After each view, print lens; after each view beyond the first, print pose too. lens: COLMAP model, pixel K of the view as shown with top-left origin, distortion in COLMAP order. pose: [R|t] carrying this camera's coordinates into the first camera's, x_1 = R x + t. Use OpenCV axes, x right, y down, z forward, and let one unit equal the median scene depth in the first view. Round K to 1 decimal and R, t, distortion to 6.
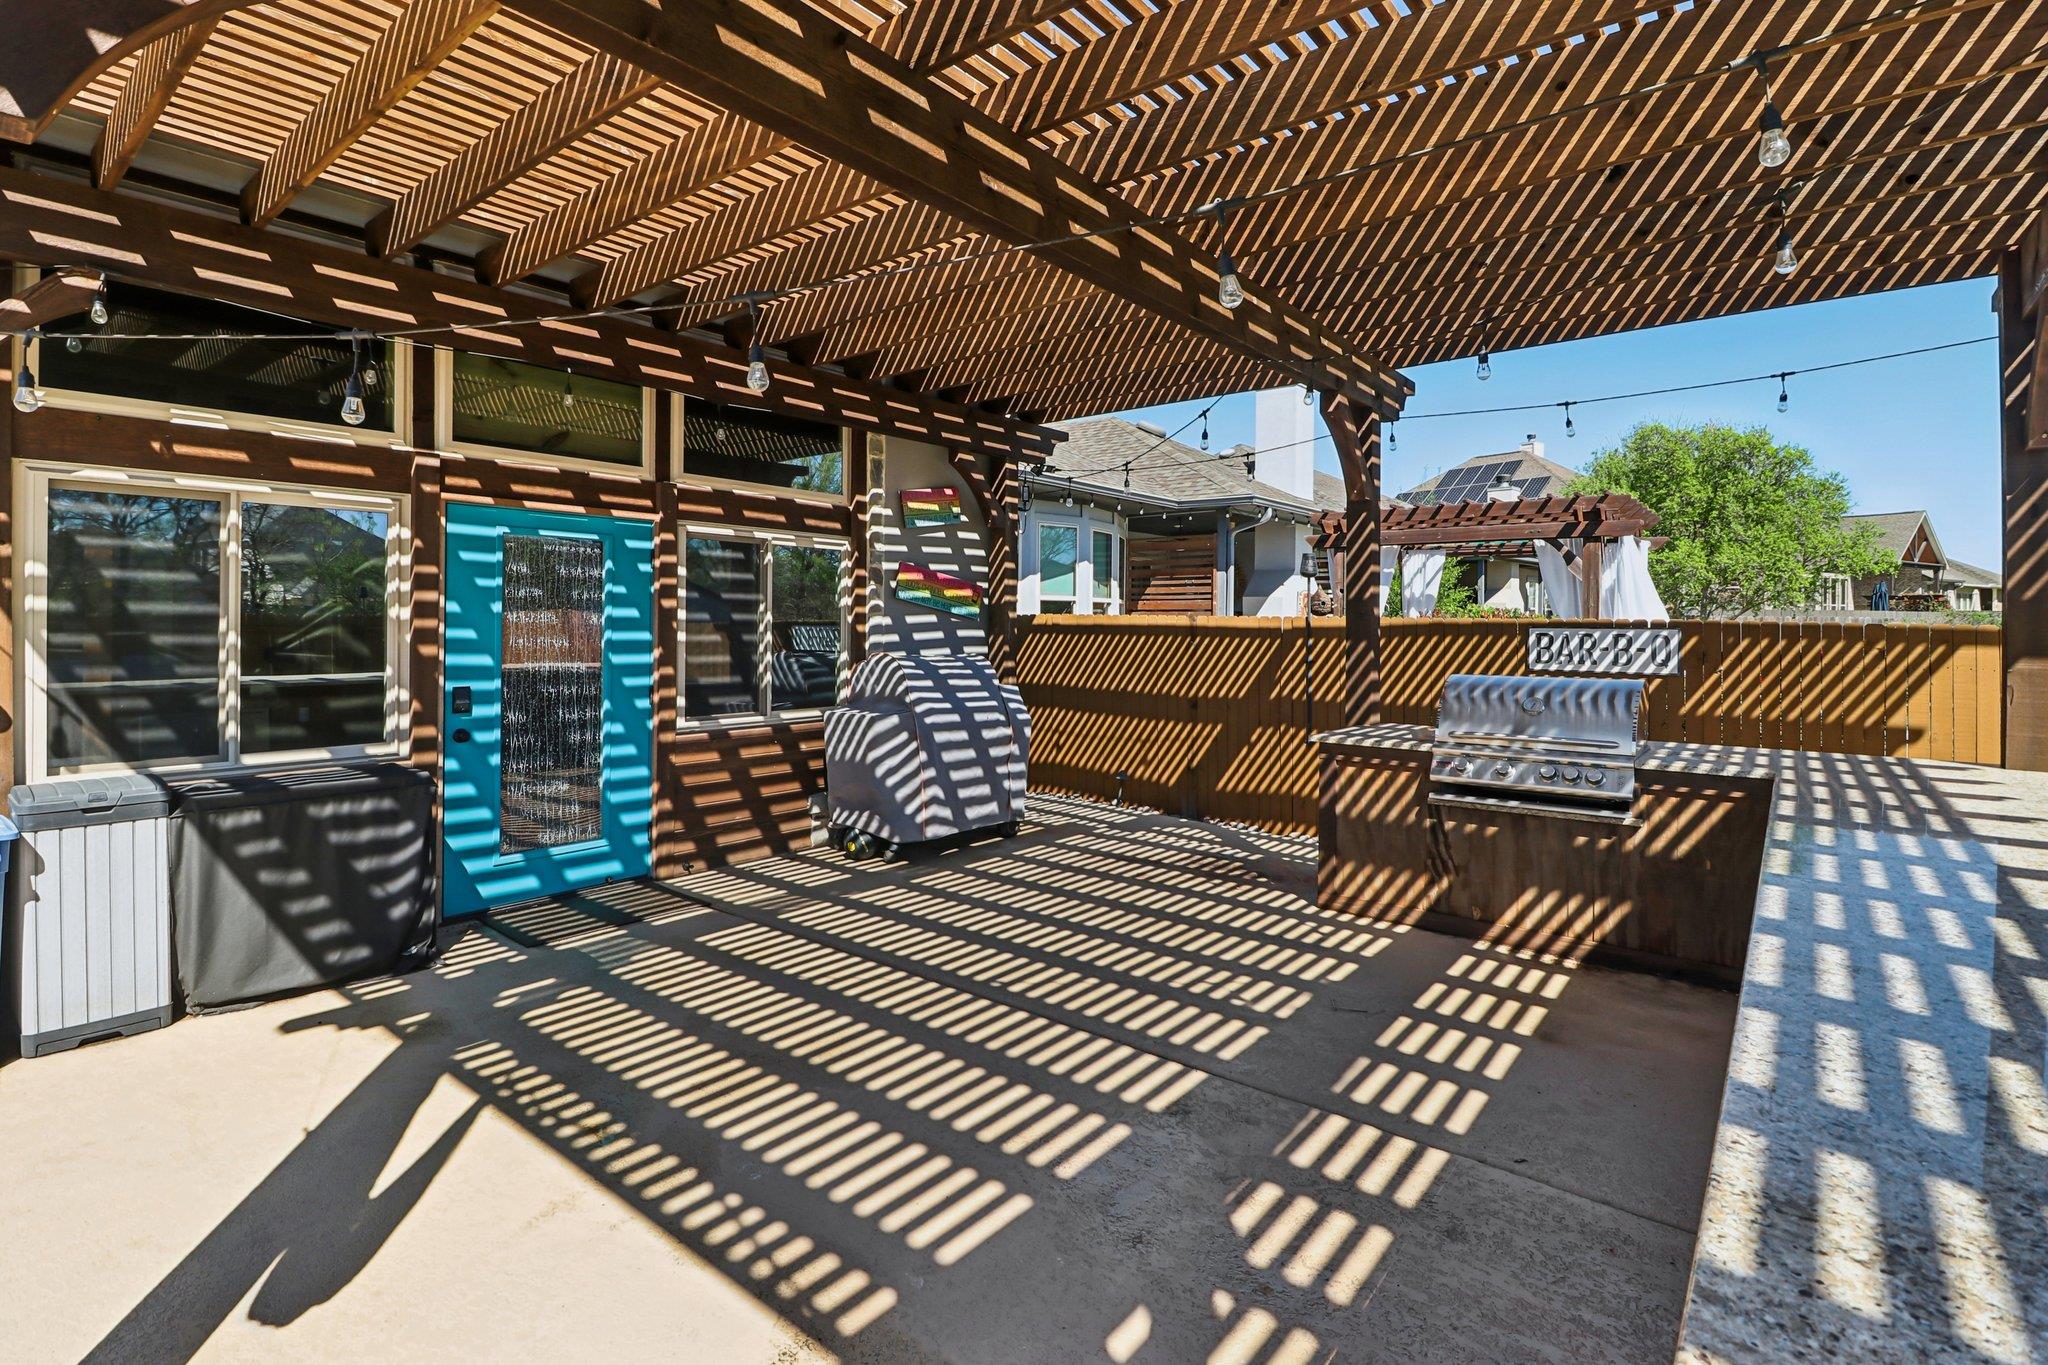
lens RADIAL K [[966.5, 0, 987.5], [0, 966.5, 626.4], [0, 0, 1]] dist [-0.001109, -0.008265]
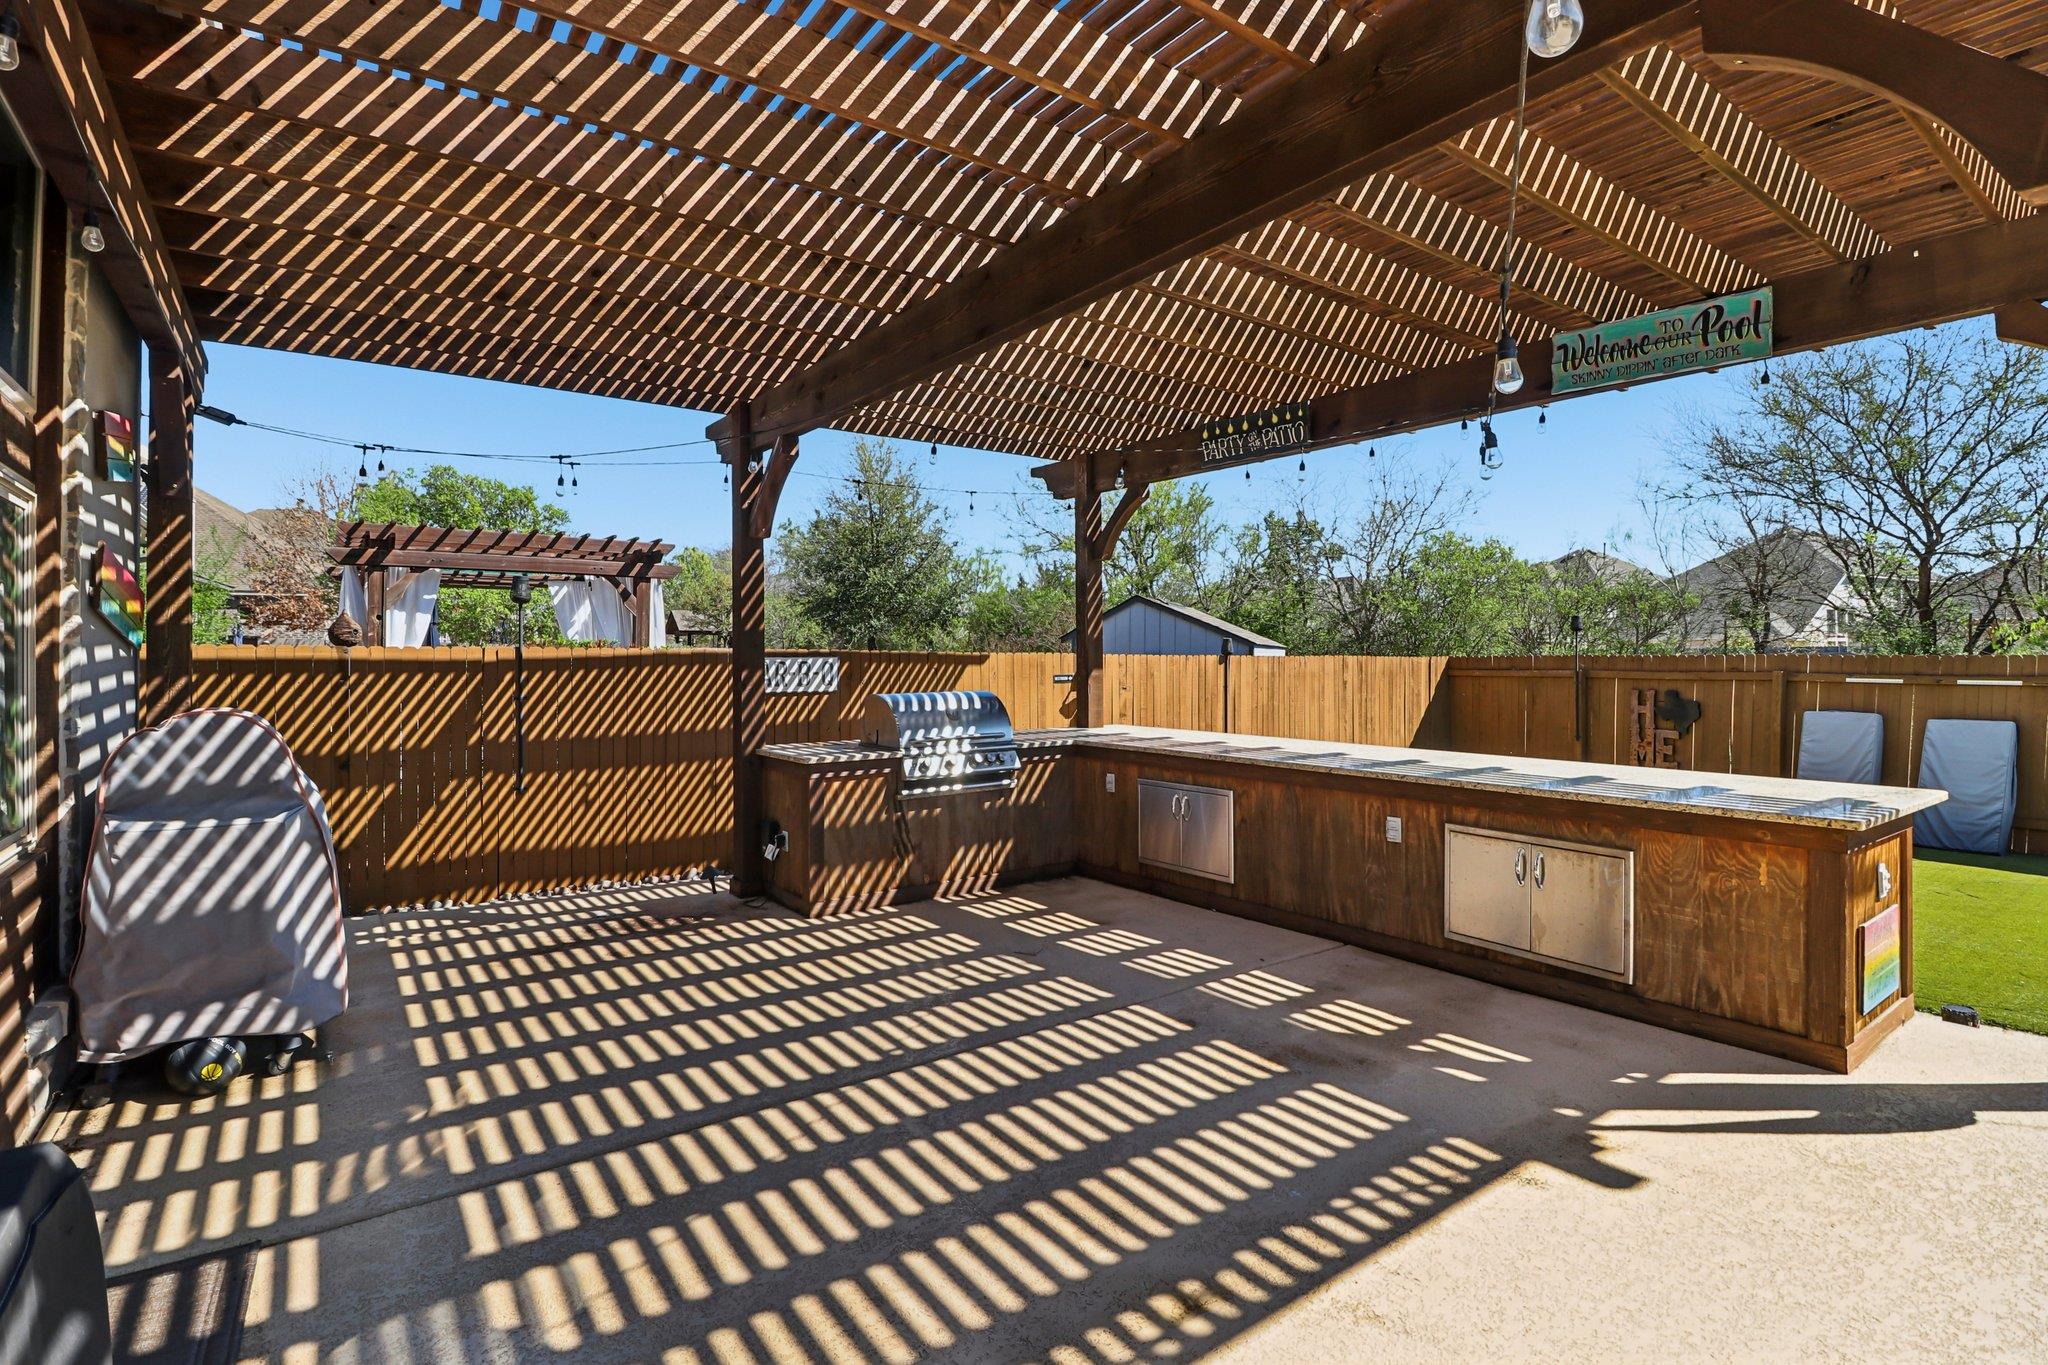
lens RADIAL K [[966.5, 0, 1017.3], [0, 966.5, 674.8], [0, 0, 1]] dist [-0.001109, -0.008265]
pose [[0.255996, -0.026378, 0.966318, -0.687635], [0.009406, 0.999648, 0.024796, -0.005363], [-0.966632, 0.002742, 0.256154, 0.542822]]
